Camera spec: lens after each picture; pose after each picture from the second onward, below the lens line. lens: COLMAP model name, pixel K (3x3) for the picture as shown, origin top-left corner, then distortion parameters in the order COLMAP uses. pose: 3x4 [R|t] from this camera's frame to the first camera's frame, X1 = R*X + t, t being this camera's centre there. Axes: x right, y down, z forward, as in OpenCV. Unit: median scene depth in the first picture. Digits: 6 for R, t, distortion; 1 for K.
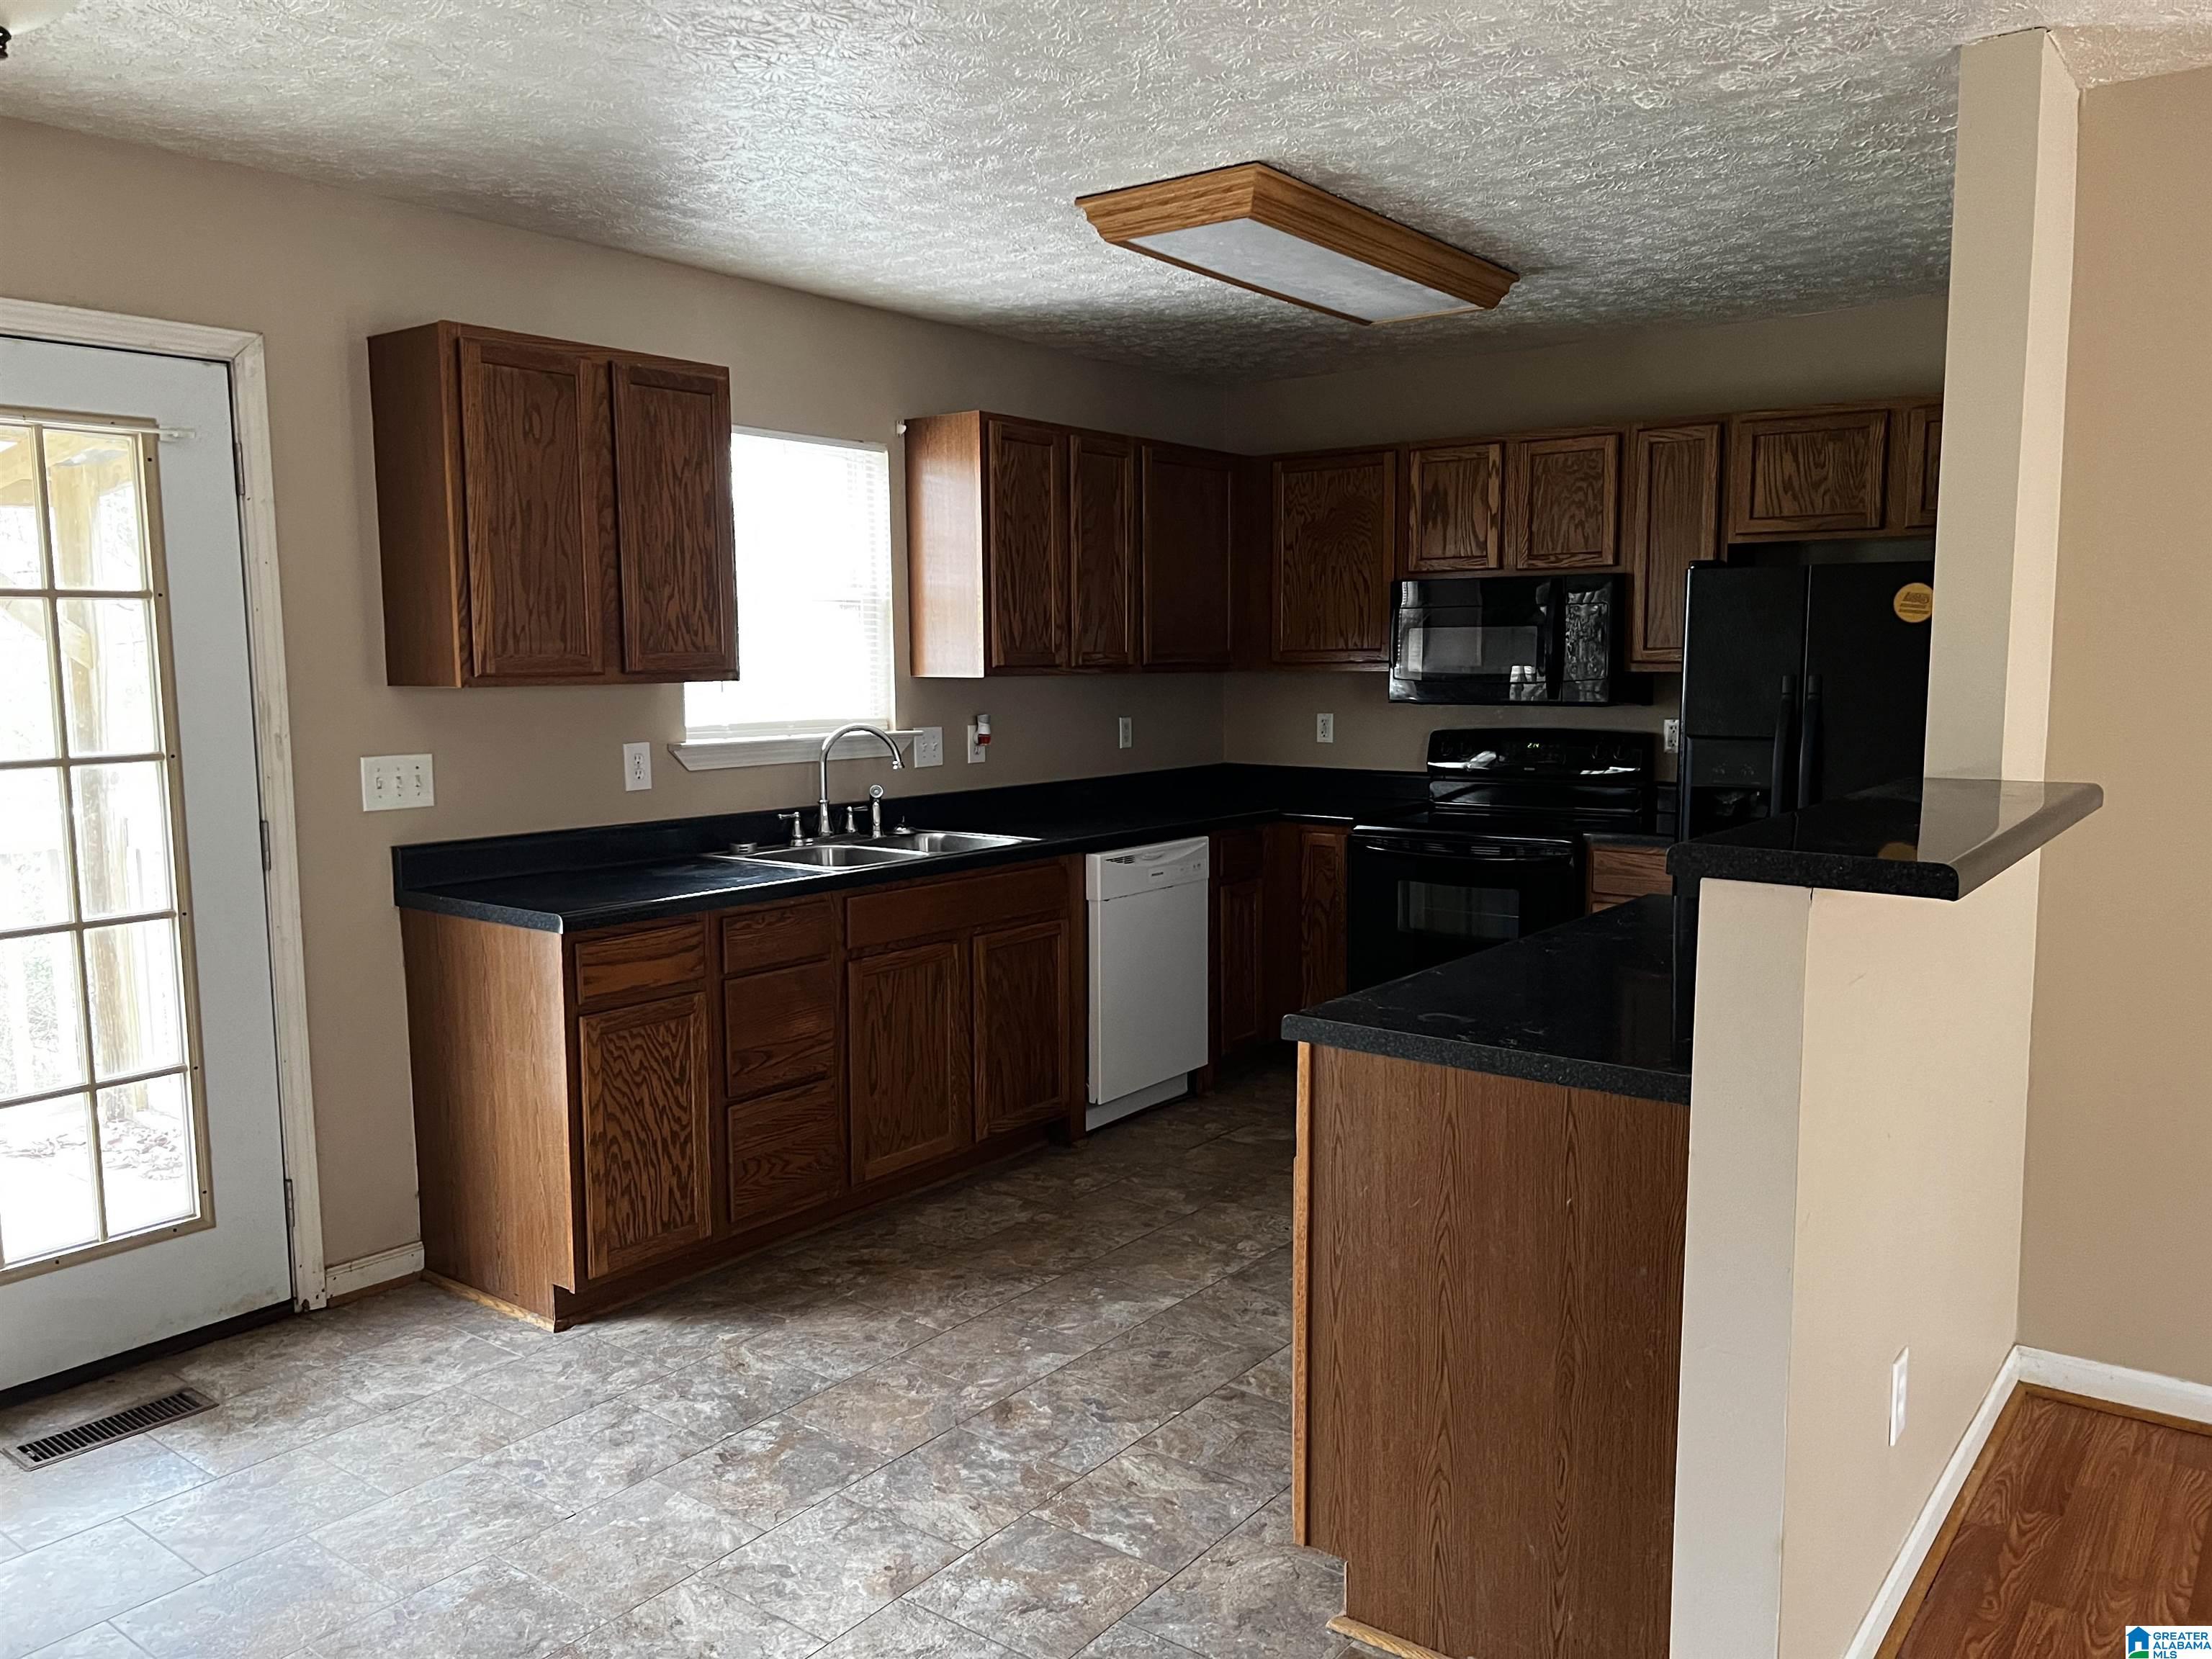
lens RADIAL K [[1663.8, 0, 1109.7], [0, 1663.8, 836.9], [0, 0, 1]] dist [0.008220, -0.018601]
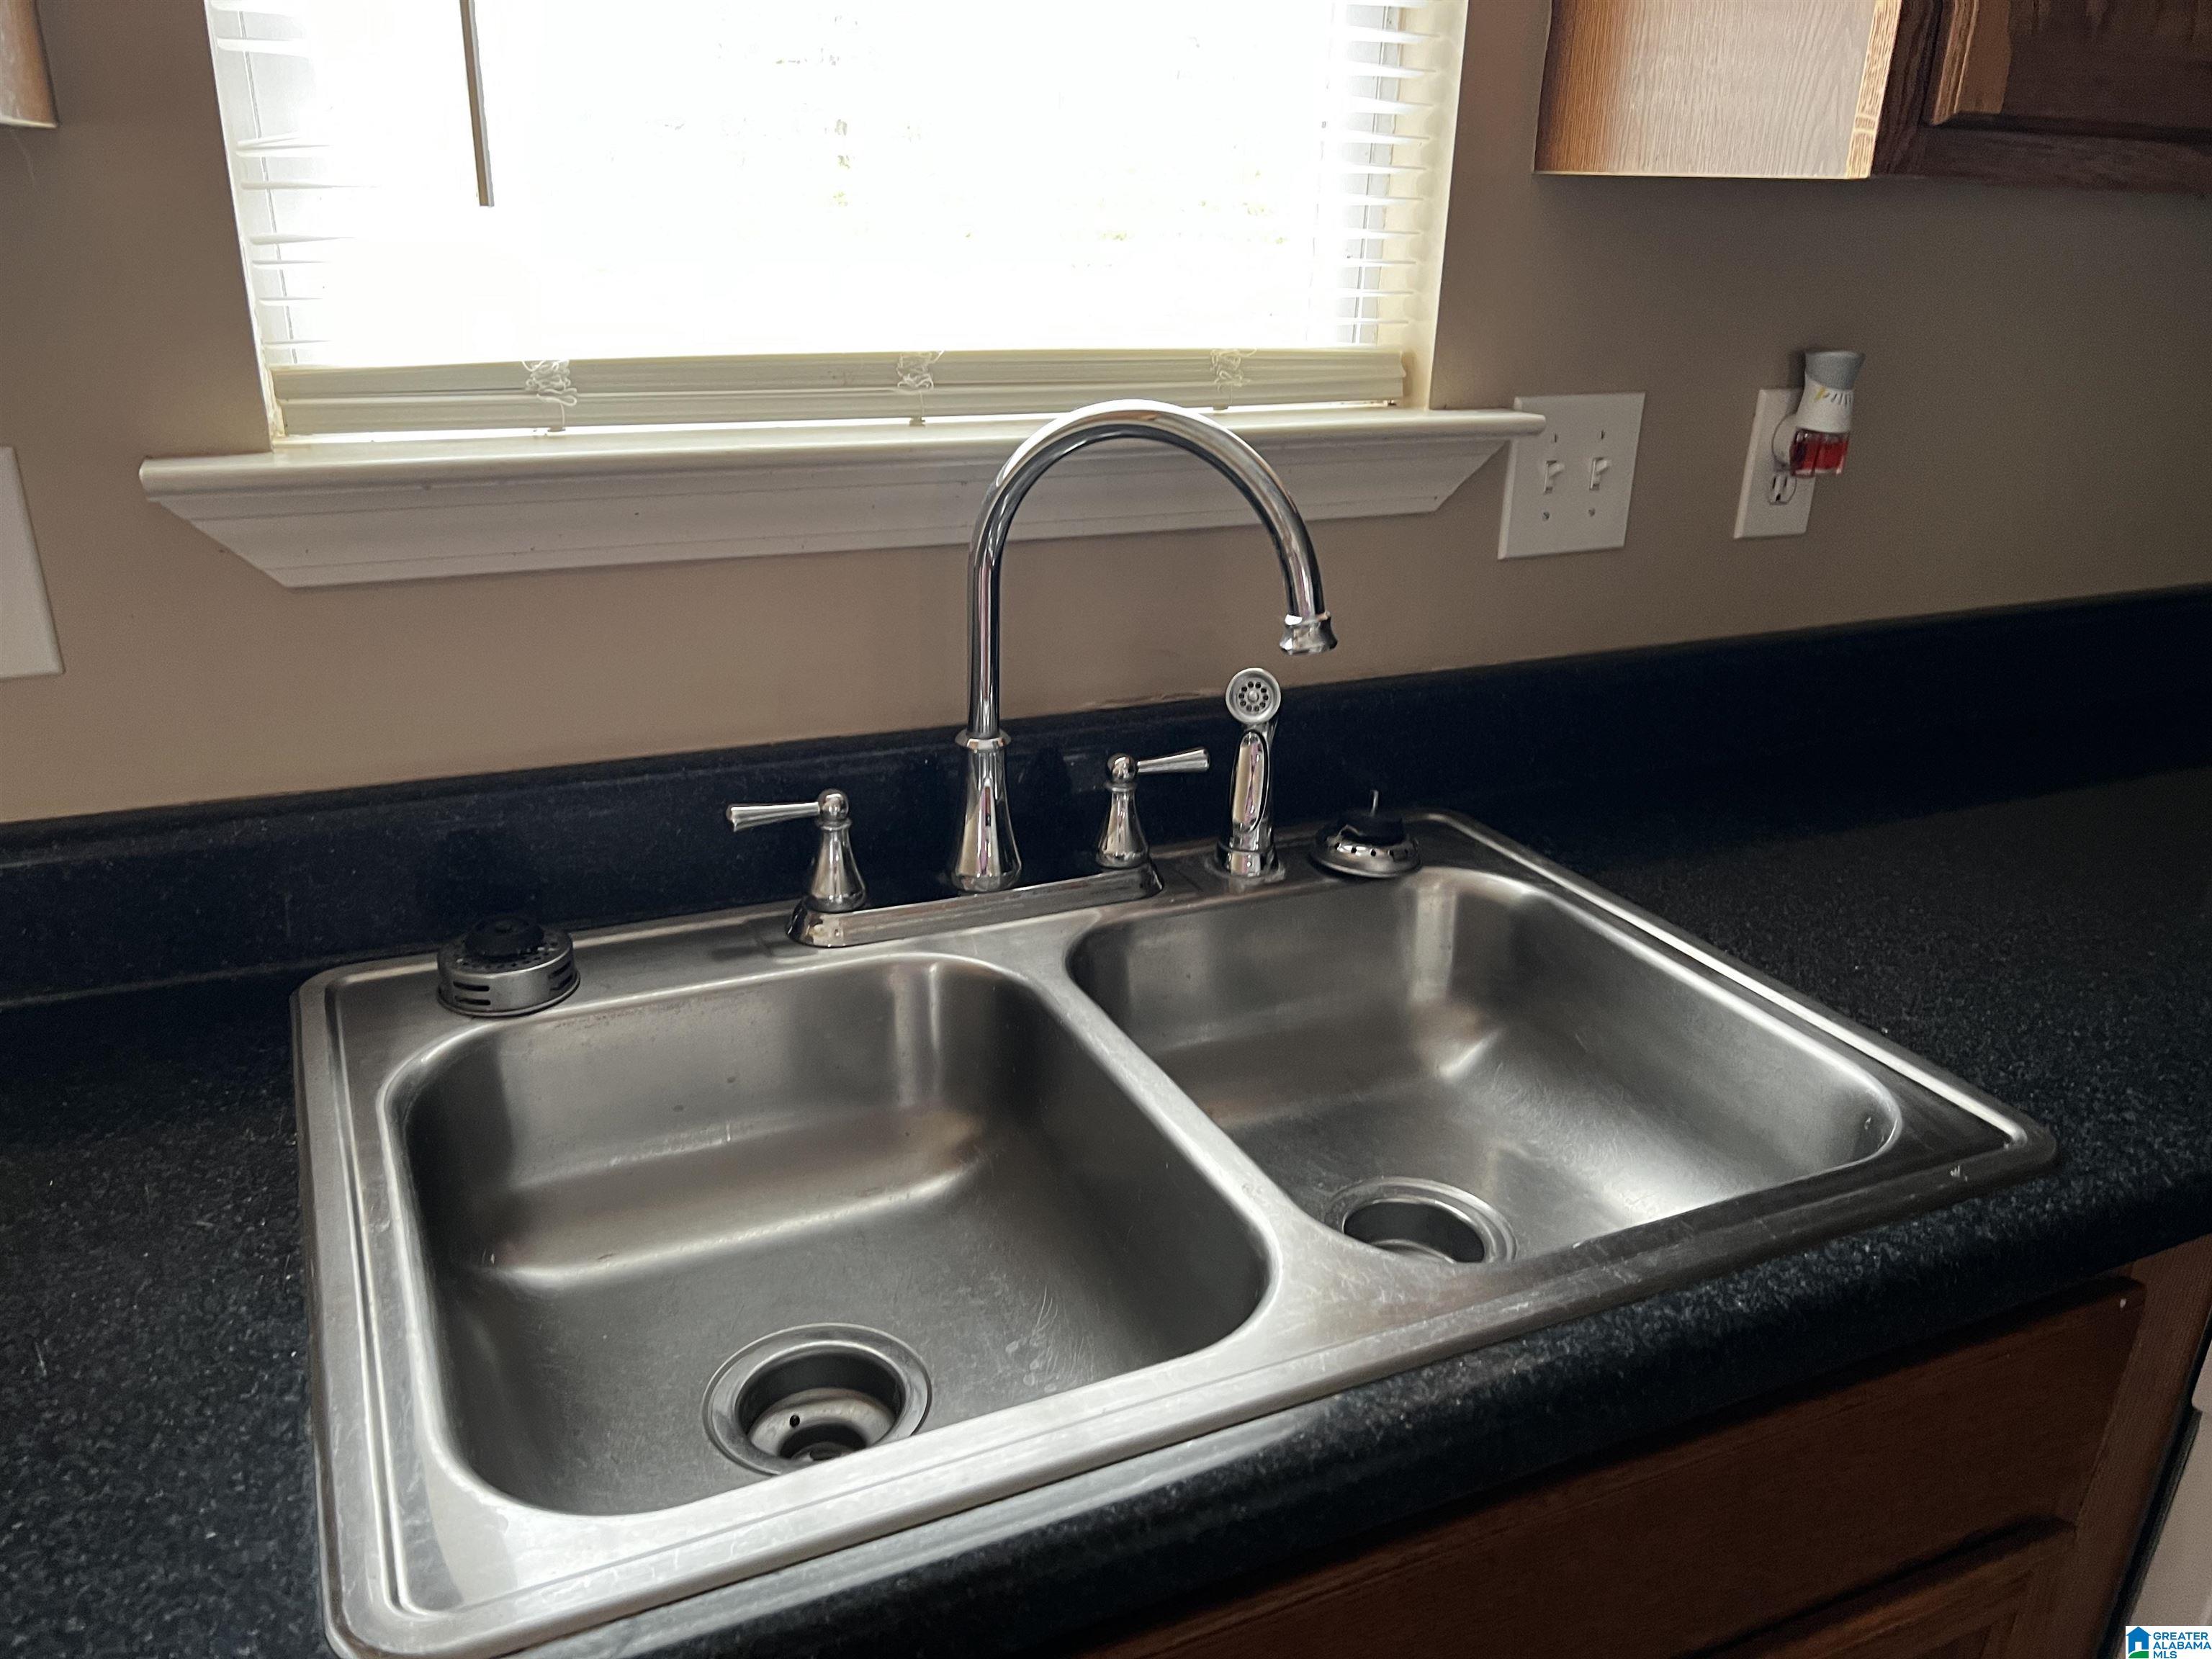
lens RADIAL K [[1663.8, 0, 1099.2], [0, 1663.8, 832.9], [0, 0, 1]] dist [0.008220, -0.018601]
pose [[0.885873, 0.197812, -0.419642, -0.070963], [-0.078779, 0.955546, 0.284124, -0.085981], [0.457190, -0.218638, 0.862075, 0.935928]]
